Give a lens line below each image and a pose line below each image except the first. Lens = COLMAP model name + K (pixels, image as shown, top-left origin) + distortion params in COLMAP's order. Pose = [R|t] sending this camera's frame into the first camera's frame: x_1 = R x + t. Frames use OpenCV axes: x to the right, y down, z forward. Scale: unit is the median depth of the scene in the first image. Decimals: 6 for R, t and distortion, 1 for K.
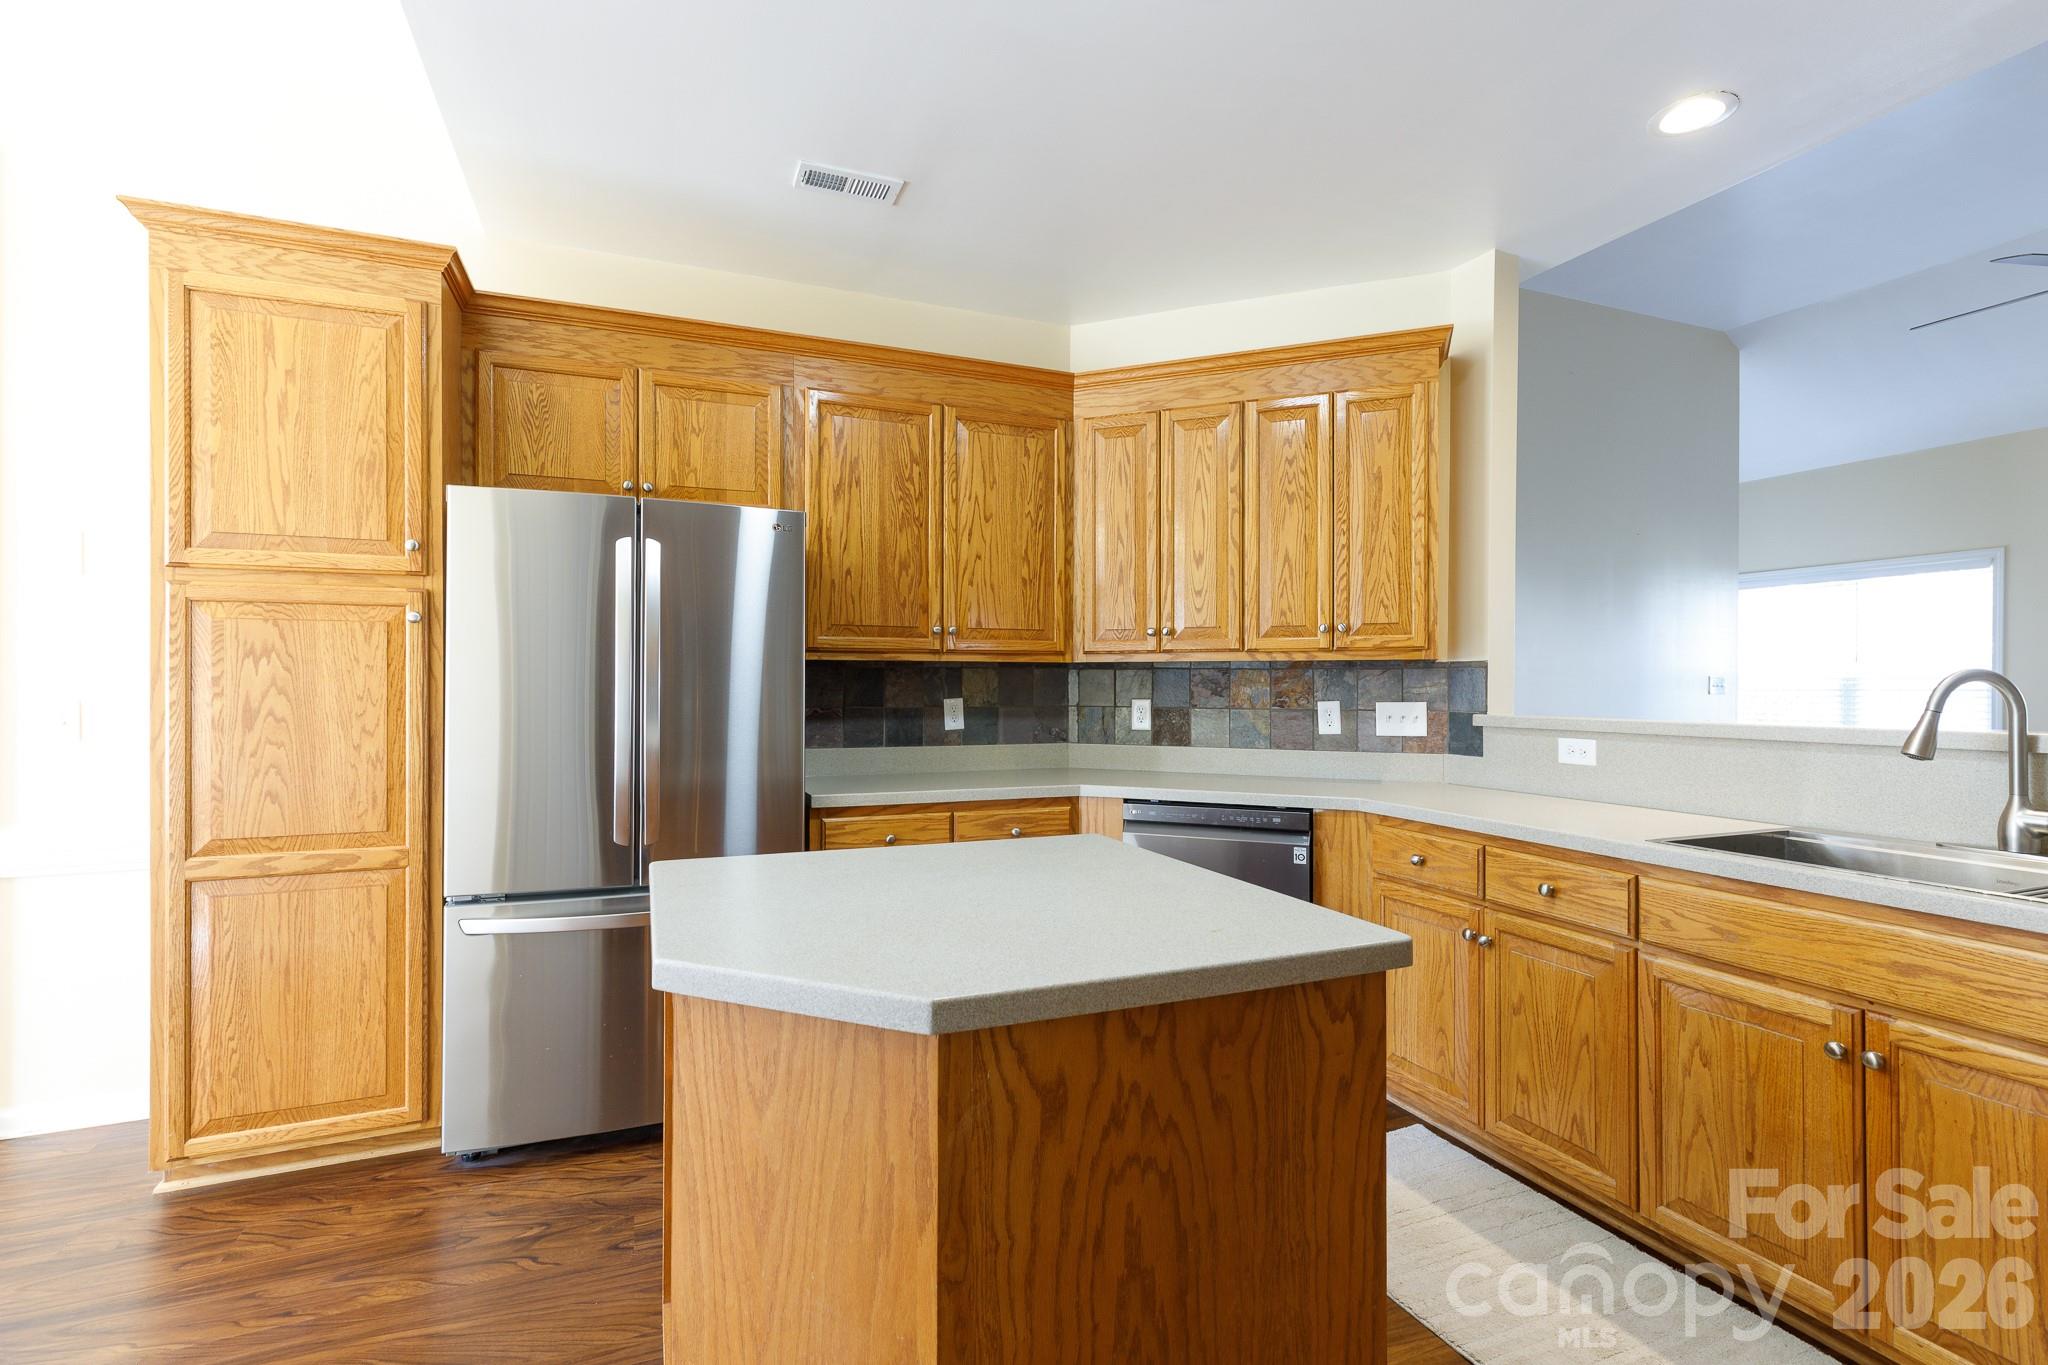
lens RADIAL K [[923.0, 0, 987.2], [0, 923.0, 680.0], [0, 0, 1]] dist [0.005434, -0.001356]
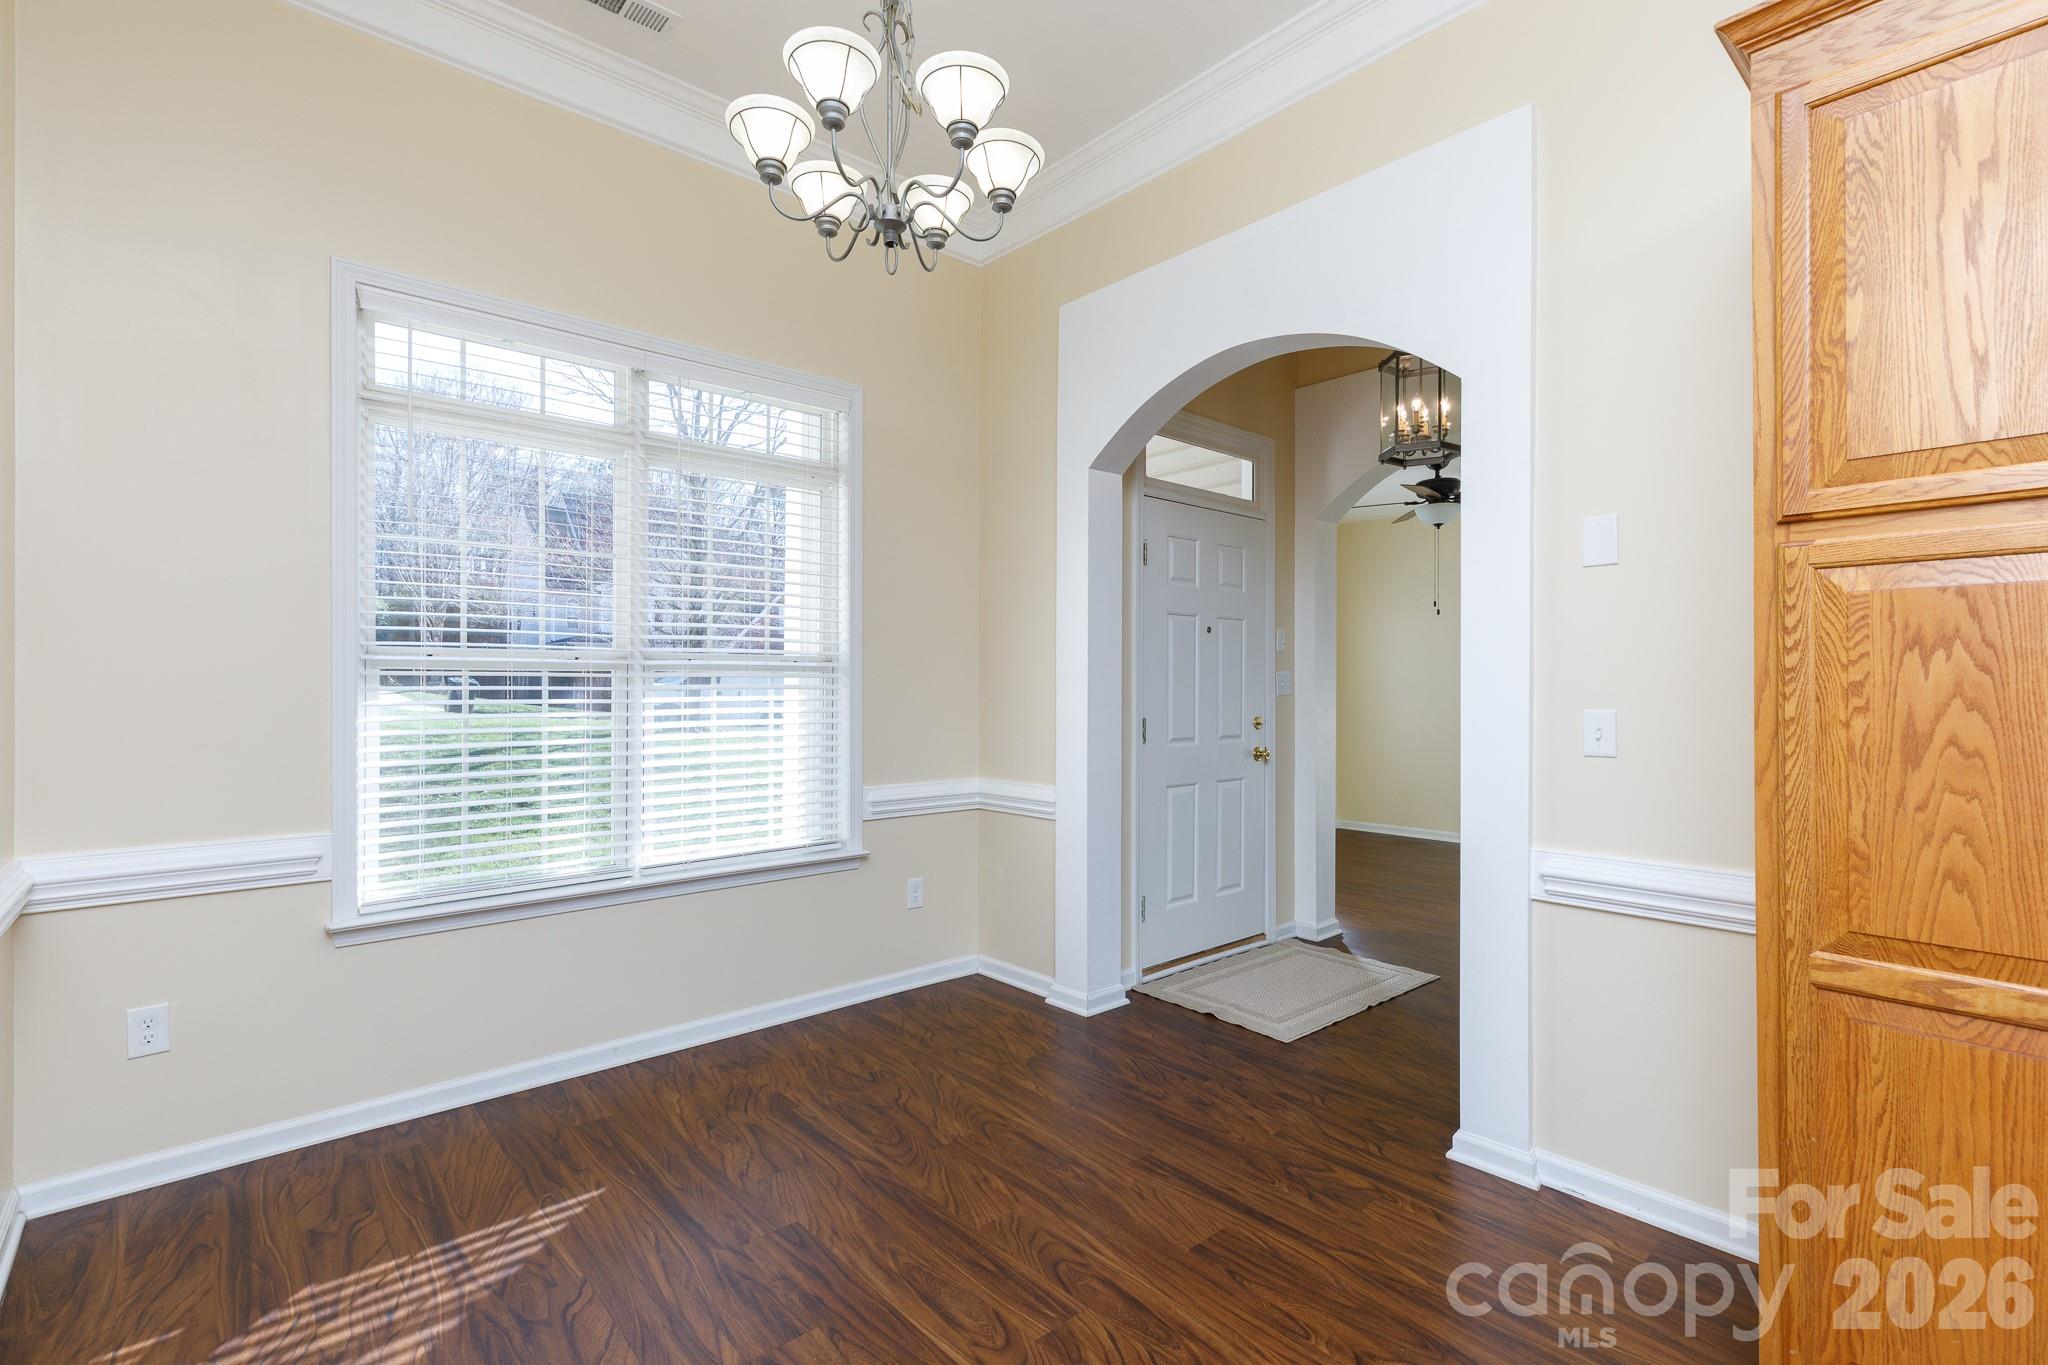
lens RADIAL K [[923.0, 0, 998.0], [0, 923.0, 681.7], [0, 0, 1]] dist [0.005434, -0.001356]
pose [[0.103741, -0.004069, -0.994596, -0.237999], [0.001744, 0.999991, -0.003909, -0.001964], [0.994603, -0.001329, 0.103747, 0.318909]]
